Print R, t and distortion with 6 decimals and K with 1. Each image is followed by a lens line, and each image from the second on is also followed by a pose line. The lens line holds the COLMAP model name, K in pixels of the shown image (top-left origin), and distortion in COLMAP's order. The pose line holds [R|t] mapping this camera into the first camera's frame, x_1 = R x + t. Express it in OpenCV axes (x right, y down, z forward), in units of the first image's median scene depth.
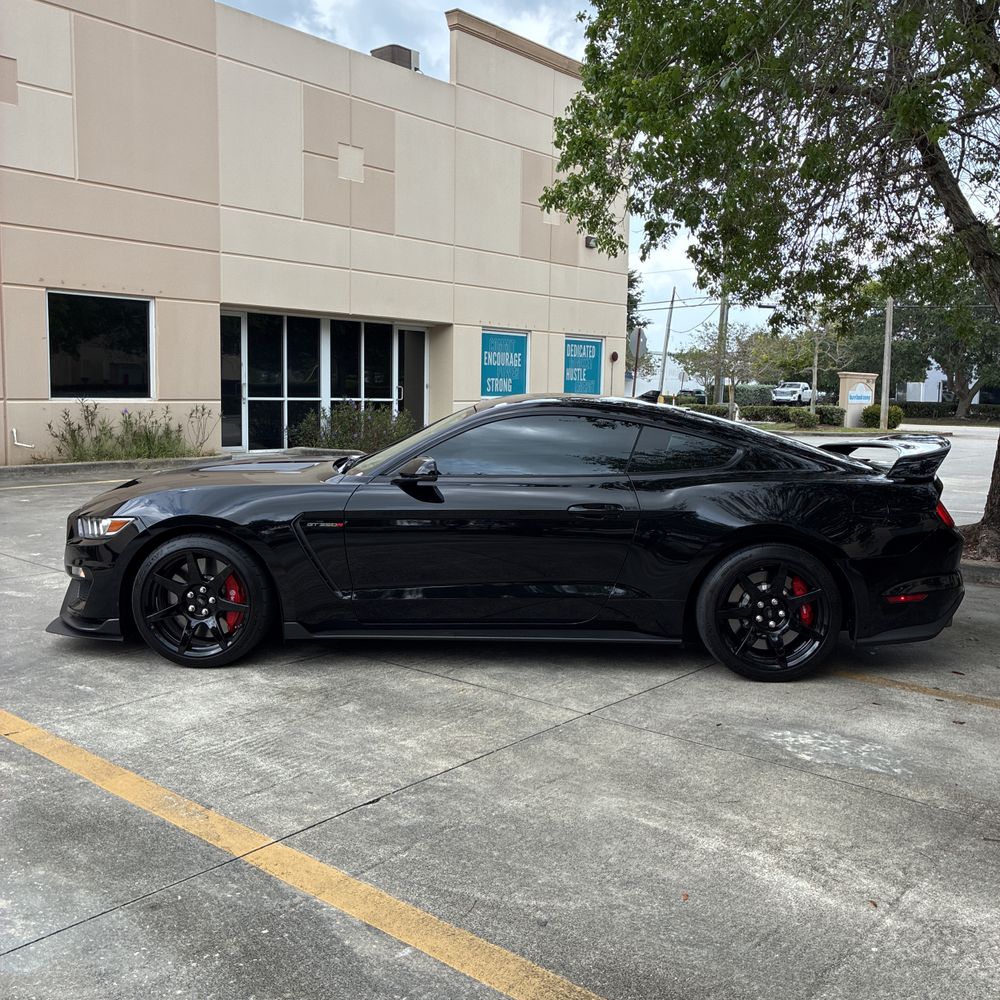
lens RADIAL K [[1012.2, 0, 493.4], [0, 1012.2, 501.6], [0, 0, 1]] dist [0.021364, 0.000000]
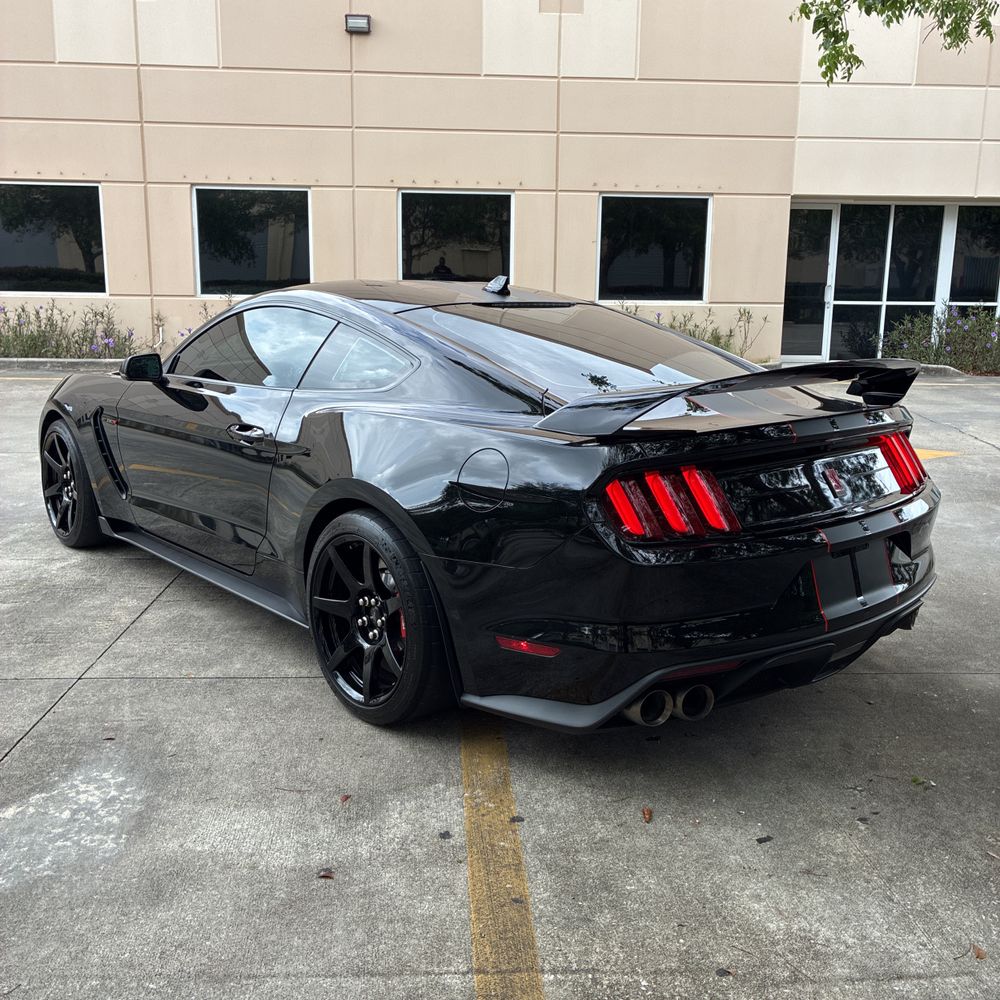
lens RADIAL K [[1012.2, 0, 498.8], [0, 1012.2, 497.2], [0, 0, 1]] dist [0.021364, 0.000000]
pose [[0.686805, 0.141346, -0.712965, 0.787522], [-0.082750, 0.989737, 0.116502, -0.046235], [0.722115, -0.021016, 0.691453, 0.626703]]
